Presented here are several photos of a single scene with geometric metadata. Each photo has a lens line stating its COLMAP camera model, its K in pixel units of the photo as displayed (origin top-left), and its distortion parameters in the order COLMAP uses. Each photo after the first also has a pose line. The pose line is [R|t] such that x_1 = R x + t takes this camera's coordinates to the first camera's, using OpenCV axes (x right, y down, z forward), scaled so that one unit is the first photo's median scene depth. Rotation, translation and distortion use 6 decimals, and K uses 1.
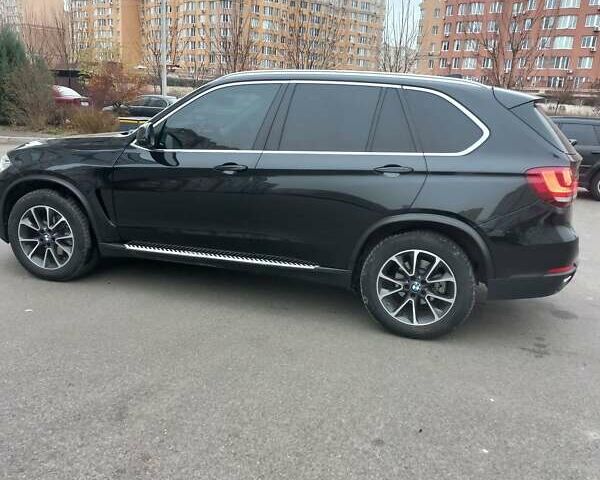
lens RADIAL K [[560.6, 0, 300.0], [0, 560.6, 240.0], [0, 0, 1]] dist [0.121622, -0.166375]
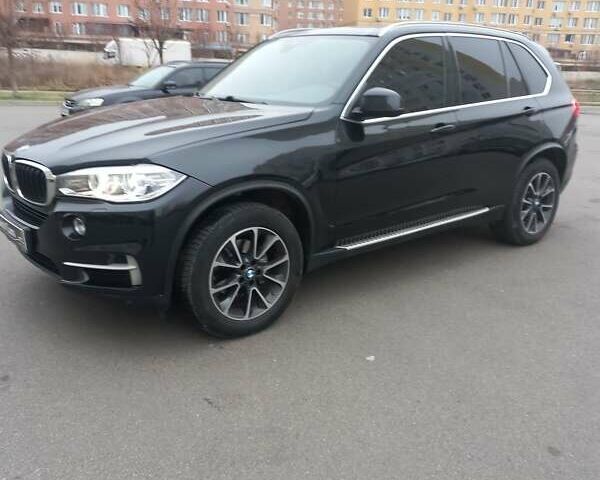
lens RADIAL K [[560.6, 0, 300.0], [0, 560.6, 240.0], [0, 0, 1]] dist [0.121622, -0.166375]
pose [[0.553993, -0.273929, 0.786165, -1.068897], [0.208267, 0.959892, 0.187701, -0.178824], [-0.806050, 0.059747, 0.588824, 0.651710]]
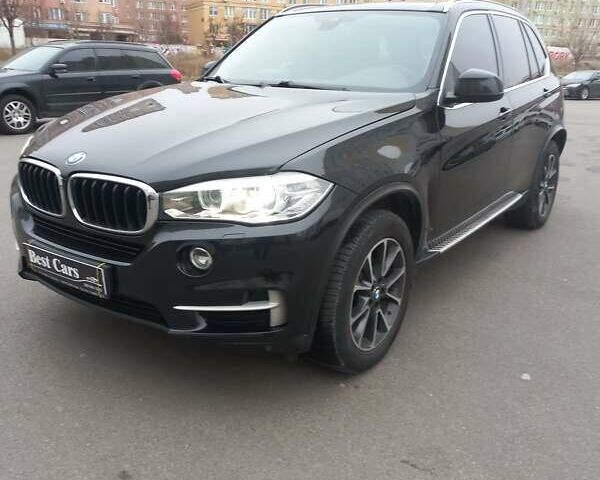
lens RADIAL K [[560.6, 0, 300.0], [0, 560.6, 240.0], [0, 0, 1]] dist [0.121622, -0.166375]
pose [[0.324479, -0.331667, 0.885839, -1.095787], [0.226903, 0.936459, 0.267506, -0.255627], [-0.918275, 0.114200, 0.379117, 0.990973]]
